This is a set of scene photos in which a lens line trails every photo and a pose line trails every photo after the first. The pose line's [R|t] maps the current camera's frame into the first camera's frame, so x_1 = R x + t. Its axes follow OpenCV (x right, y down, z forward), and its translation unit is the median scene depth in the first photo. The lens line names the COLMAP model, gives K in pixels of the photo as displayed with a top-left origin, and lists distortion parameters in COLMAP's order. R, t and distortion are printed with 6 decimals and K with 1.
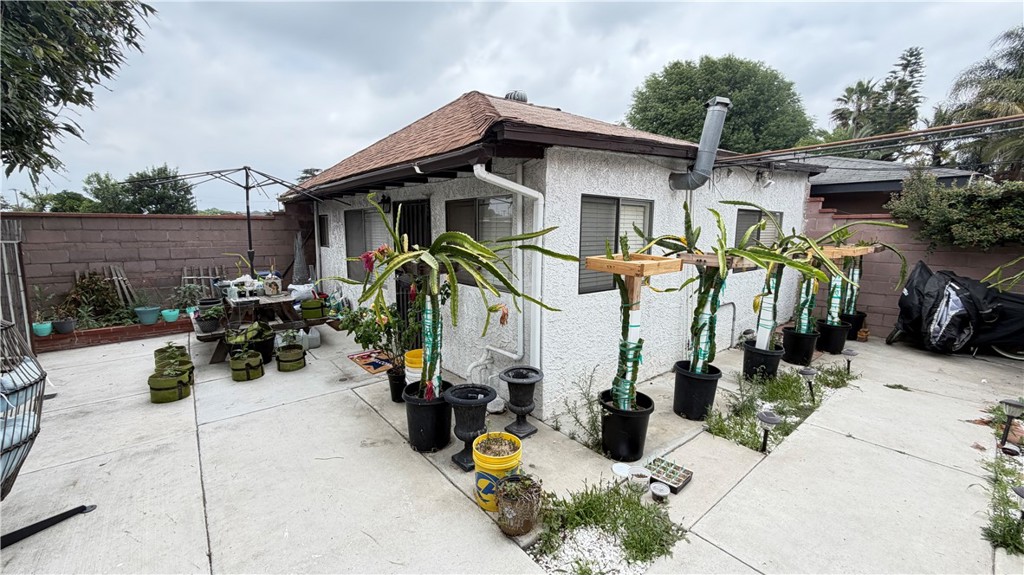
lens RADIAL K [[407.5, 0, 509.6], [0, 407.5, 285.4], [0, 0, 1]] dist [-0.001077, 0.000673]
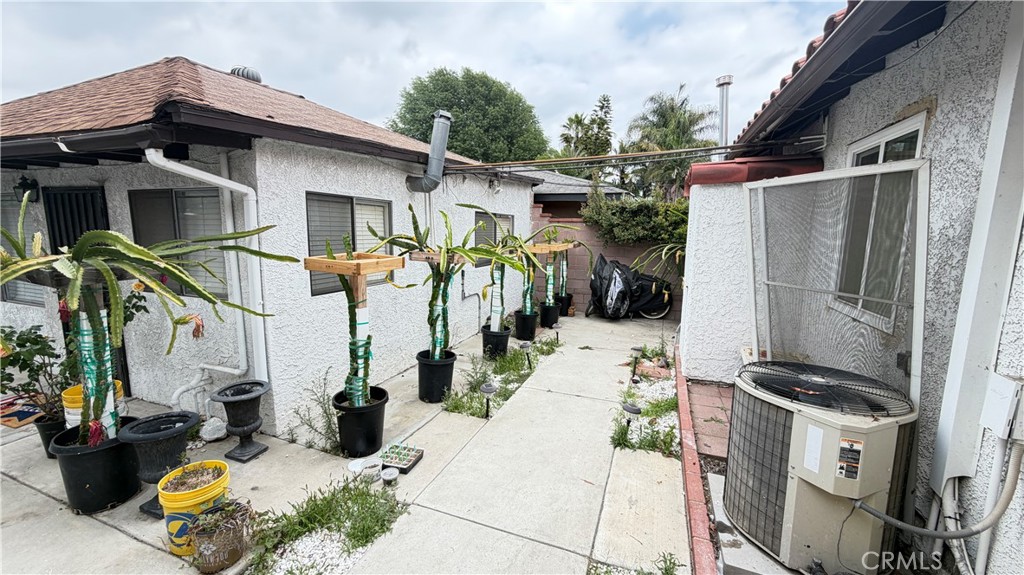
lens RADIAL K [[407.5, 0, 509.2], [0, 407.5, 286.0], [0, 0, 1]] dist [-0.001077, 0.000673]
pose [[0.868930, -0.058949, 0.491412, 0.099989], [0.055673, 0.998222, 0.021302, 0.003272], [-0.491794, 0.008848, 0.870667, -0.058571]]
